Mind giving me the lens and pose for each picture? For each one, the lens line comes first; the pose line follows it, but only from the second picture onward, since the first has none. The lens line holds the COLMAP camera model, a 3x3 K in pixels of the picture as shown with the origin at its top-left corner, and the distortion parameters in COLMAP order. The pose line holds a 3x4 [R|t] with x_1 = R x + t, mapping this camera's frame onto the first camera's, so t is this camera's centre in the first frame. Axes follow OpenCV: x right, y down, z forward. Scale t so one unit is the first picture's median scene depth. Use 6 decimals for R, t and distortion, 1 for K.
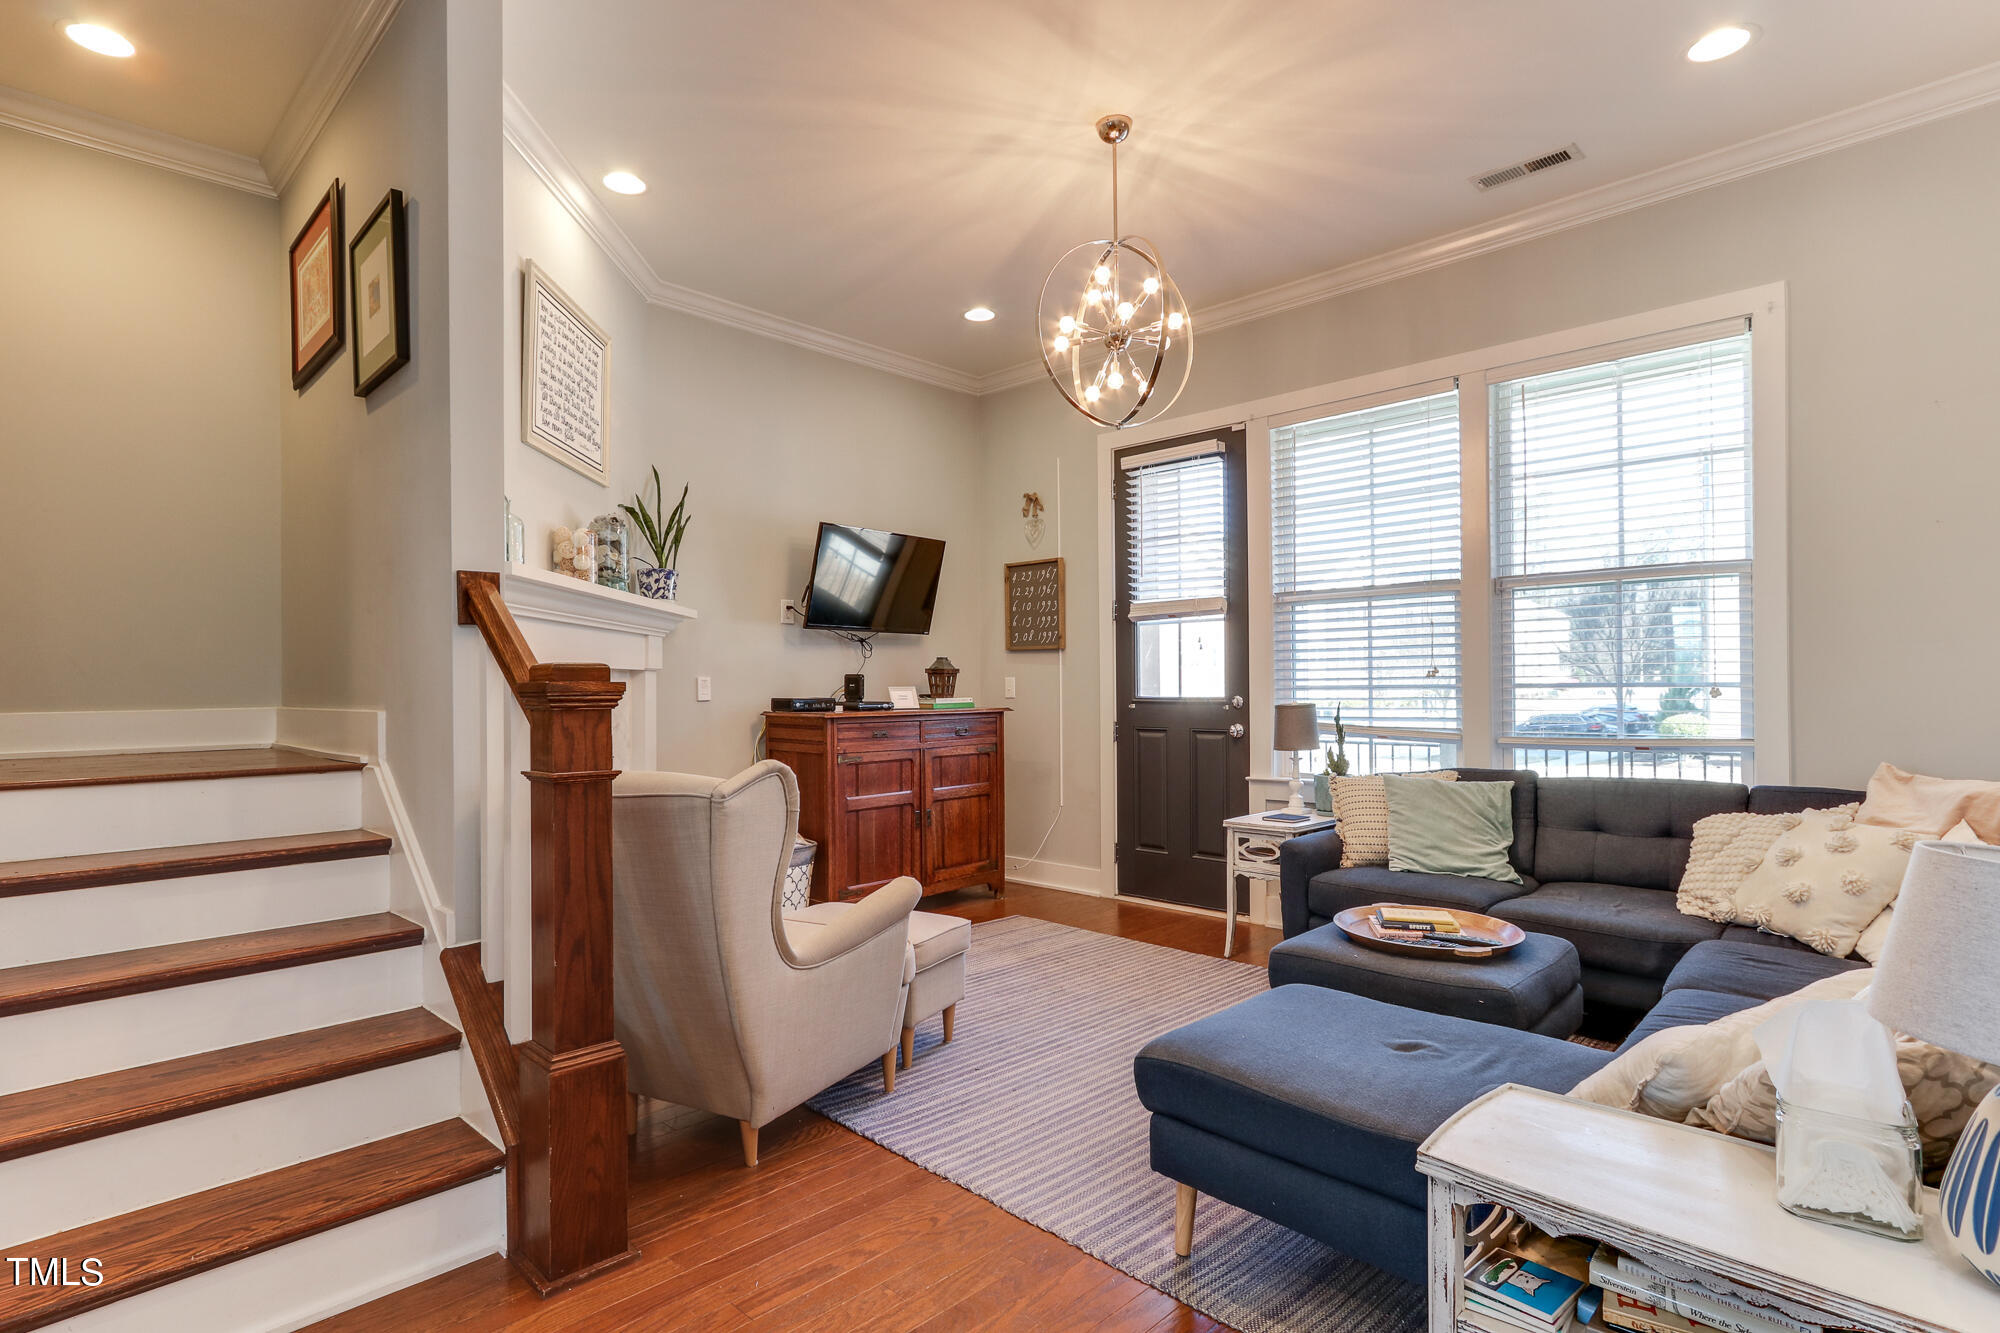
lens RADIAL K [[1021.2, 0, 985.4], [0, 1021.2, 675.9], [0, 0, 1]] dist [-0.002951, 0.000567]
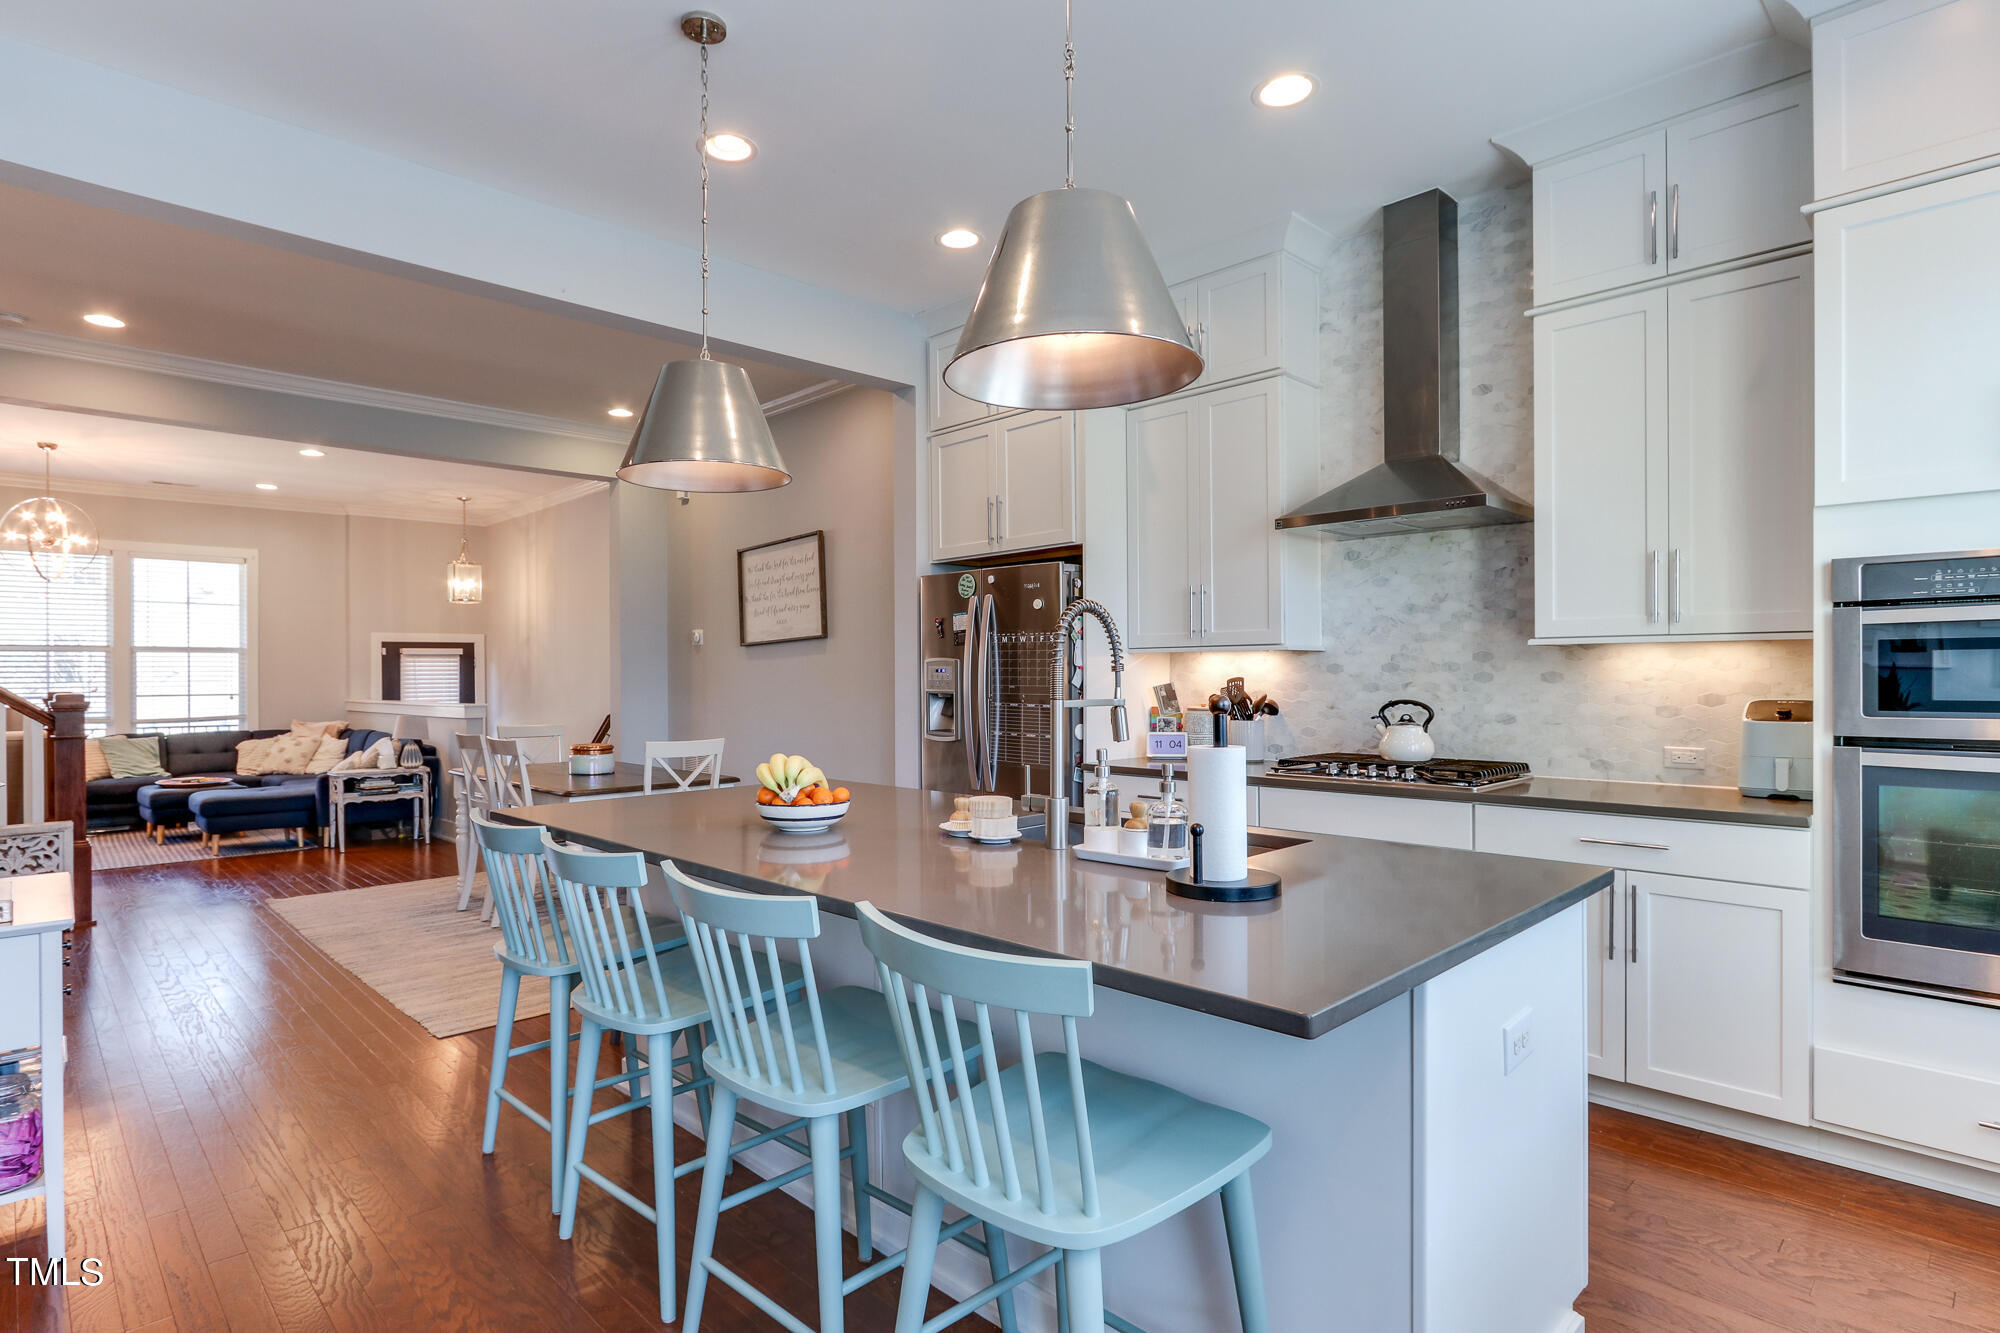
lens RADIAL K [[1023.7, 0, 958.8], [0, 1023.7, 686.6], [0, 0, 1]] dist [-0.011943, 0.004494]
pose [[0.032952, -0.001513, 0.999456, -1.509181], [-0.000731, 0.999999, 0.001538, -0.014759], [-0.999457, -0.000781, 0.032951, -0.786184]]
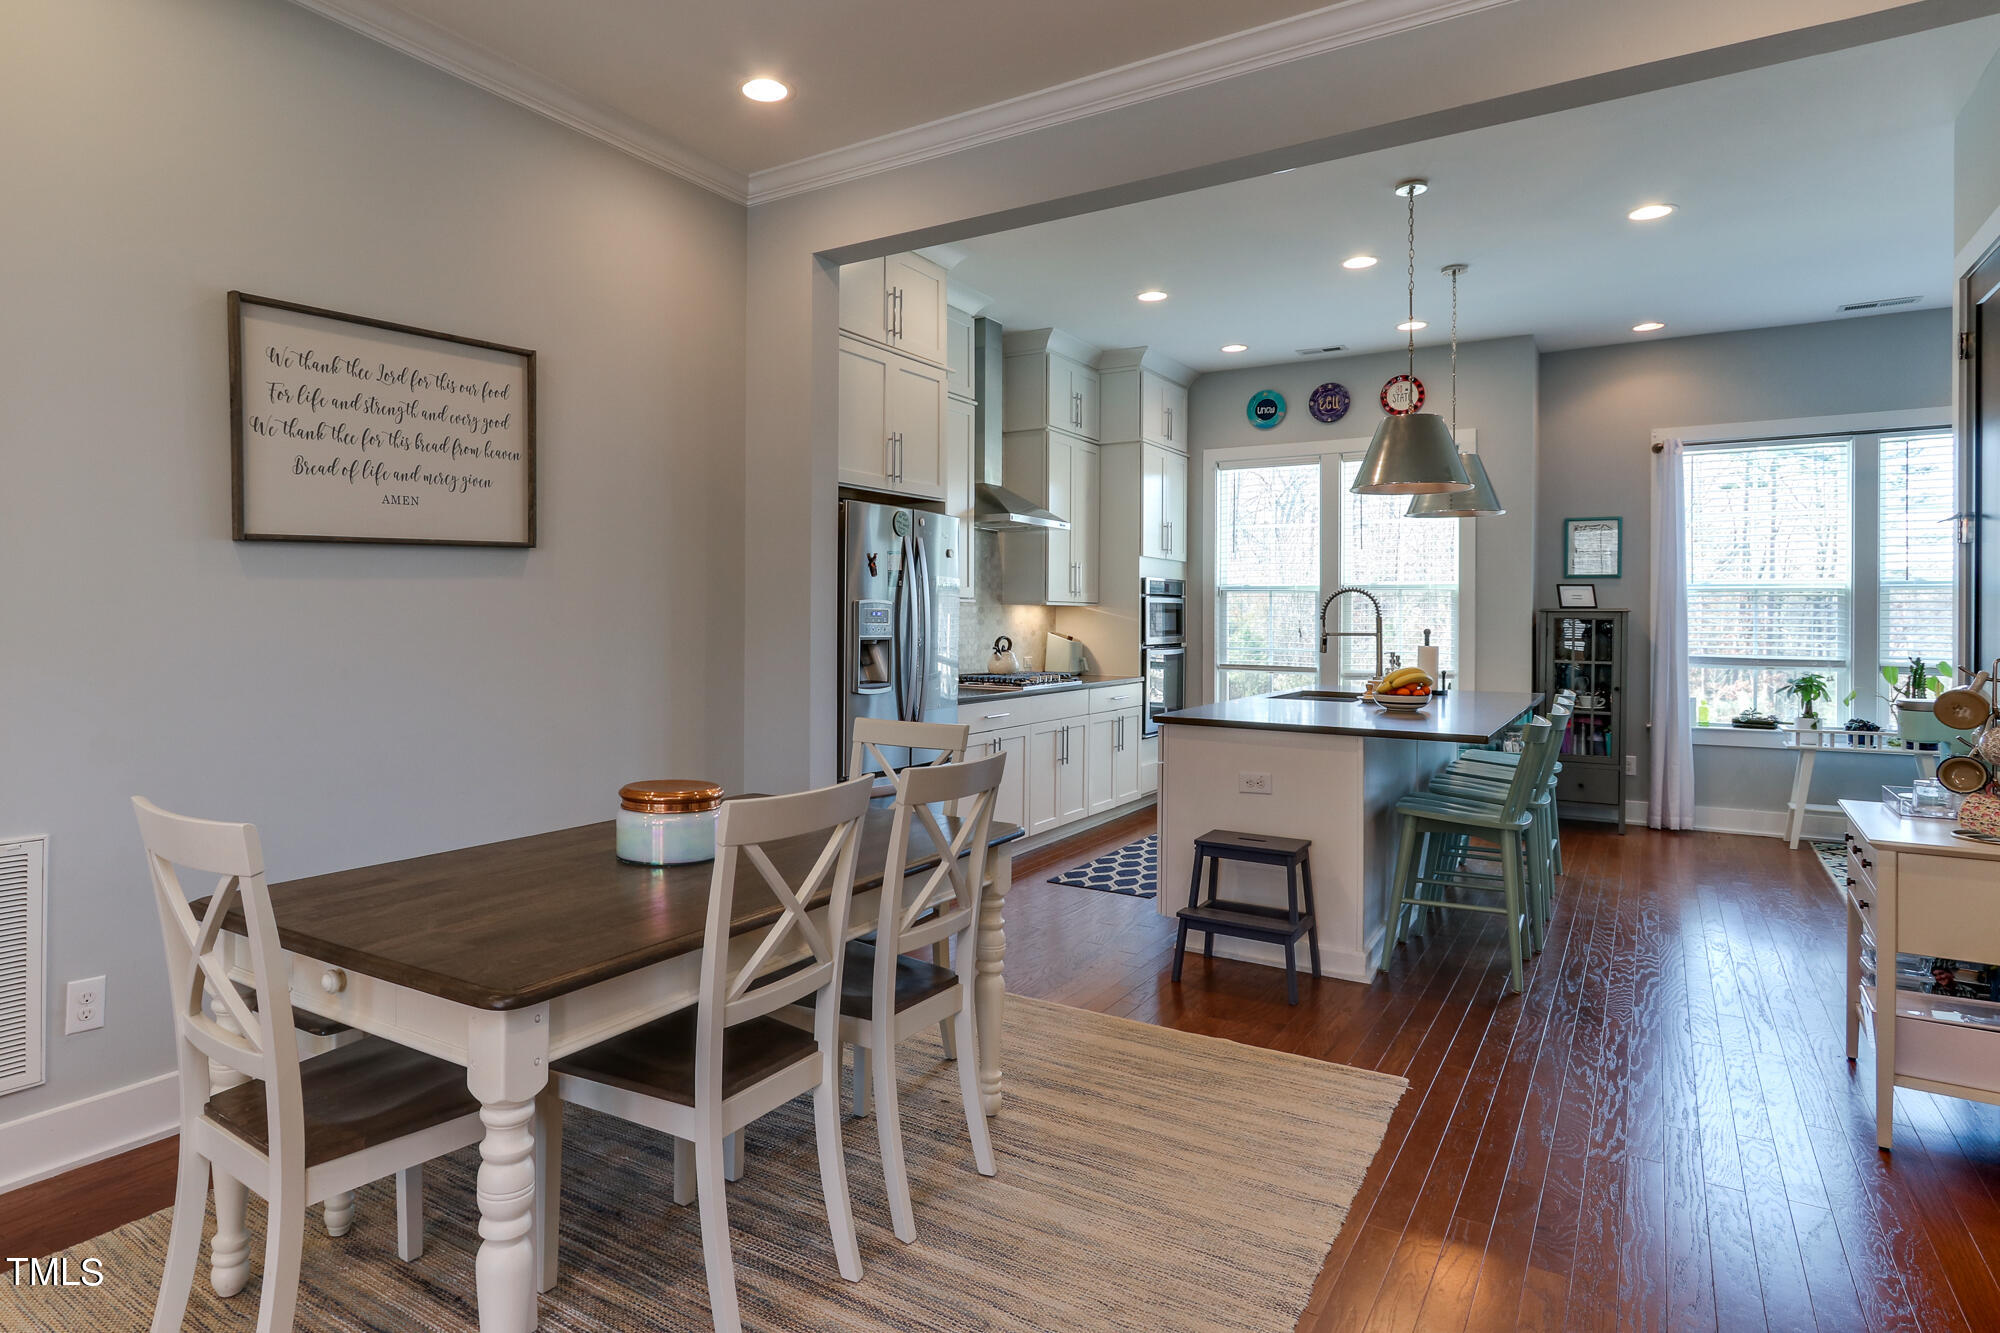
lens RADIAL K [[1108.9, 0, 911.0], [0, 1108.9, 617.4], [0, 0, 1]] dist [0.001479, -0.002907]
pose [[-0.981636, 0.006369, -0.190660, -0.284264], [0.007458, 0.999960, -0.004992, -0.020976], [0.190620, -0.006322, -0.981644, 0.269142]]
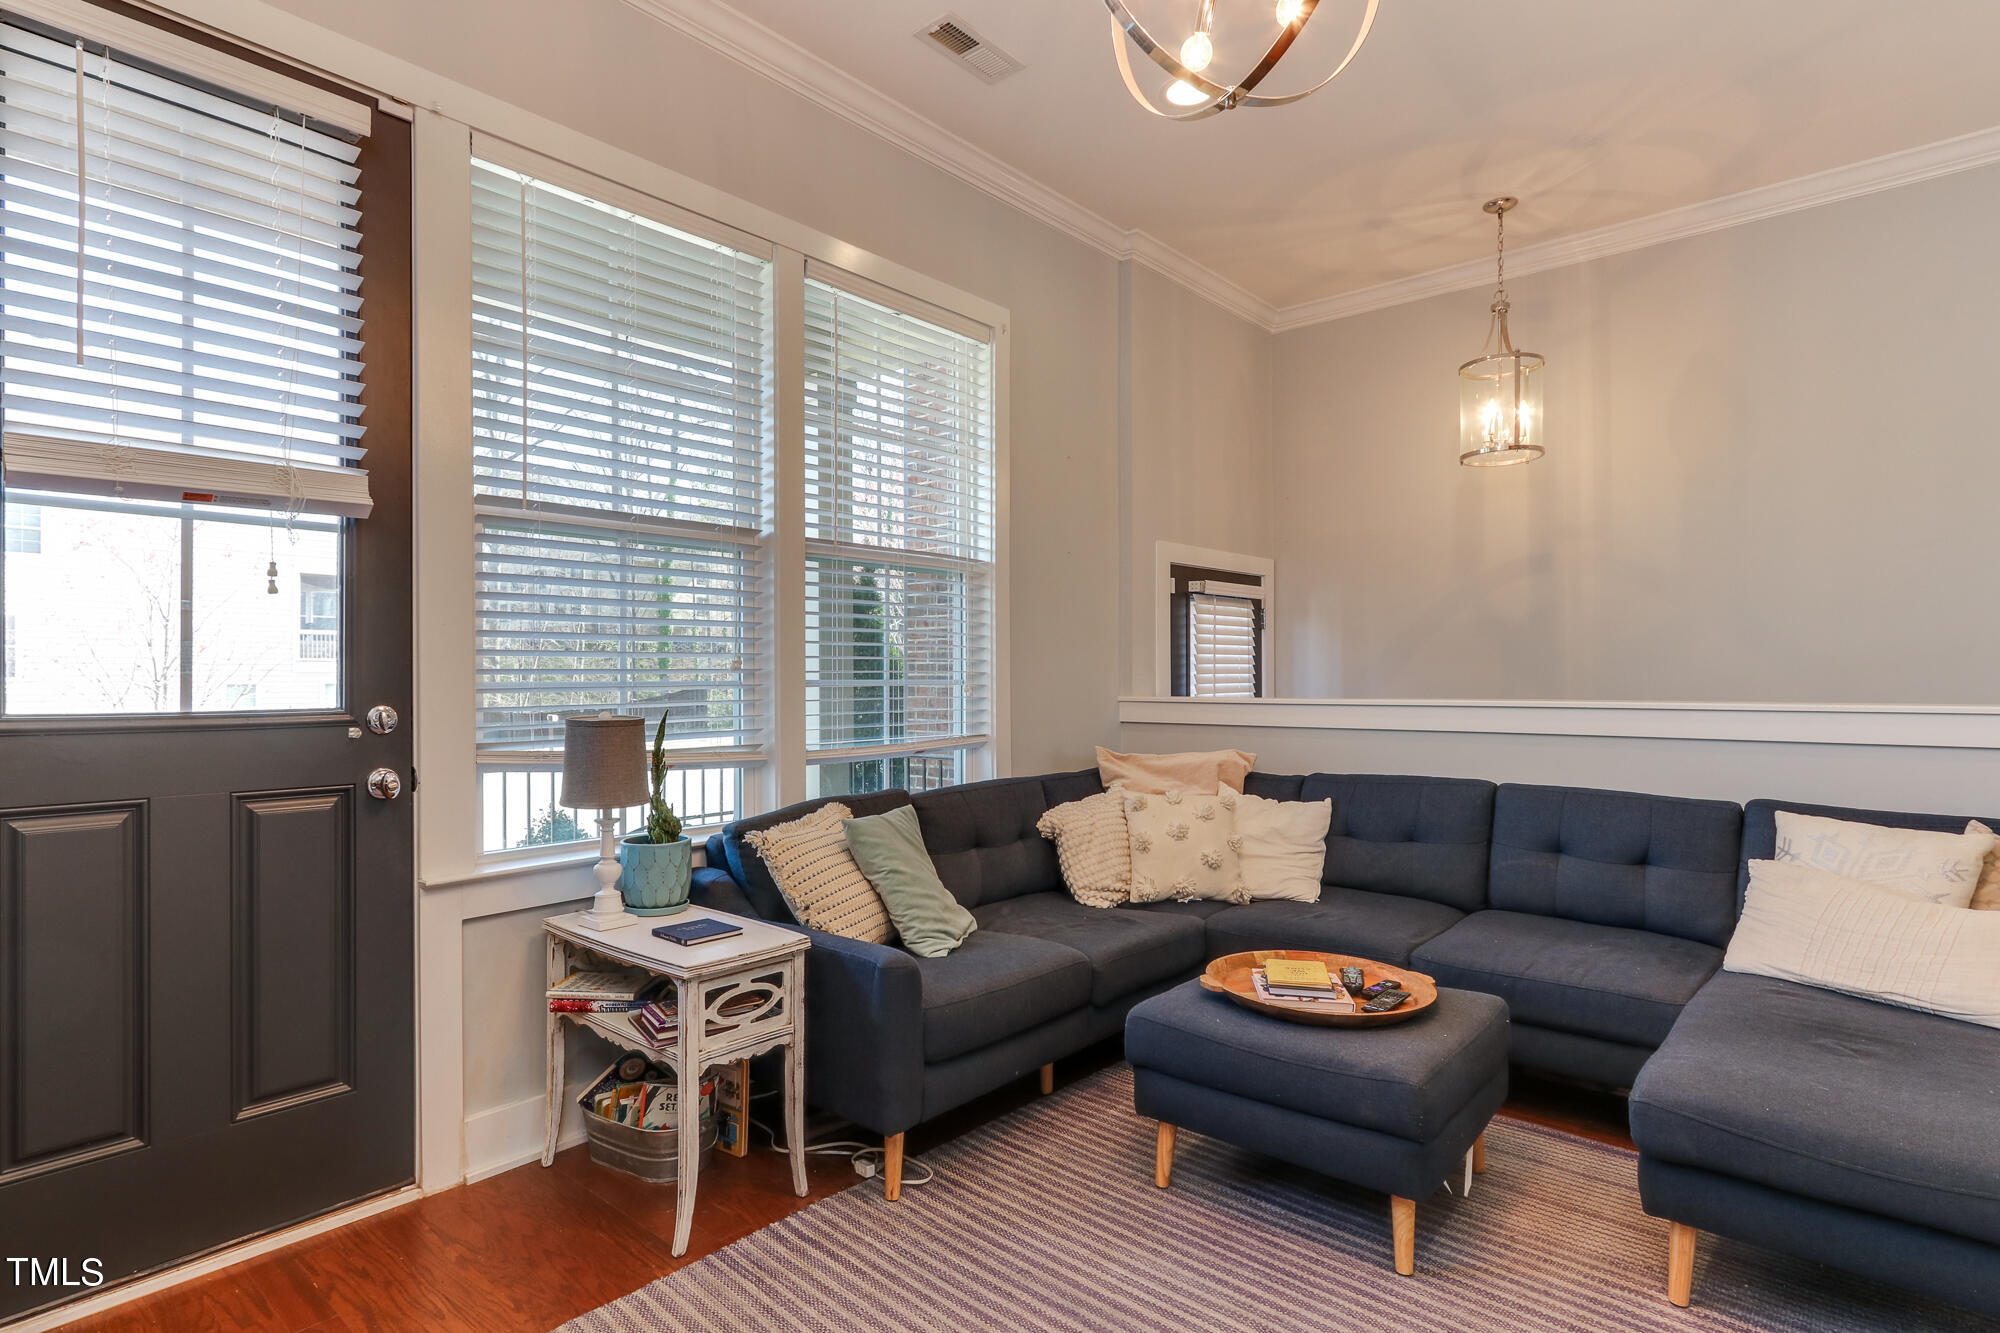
lens RADIAL K [[1021.2, 0, 982.2], [0, 1021.2, 686.1], [0, 0, 1]] dist [-0.002951, 0.000567]
pose [[-0.057702, -0.003424, 0.998328, -0.234983], [-0.009689, 0.999949, 0.002870, 0.008497], [-0.998287, -0.009507, -0.057733, 0.848036]]
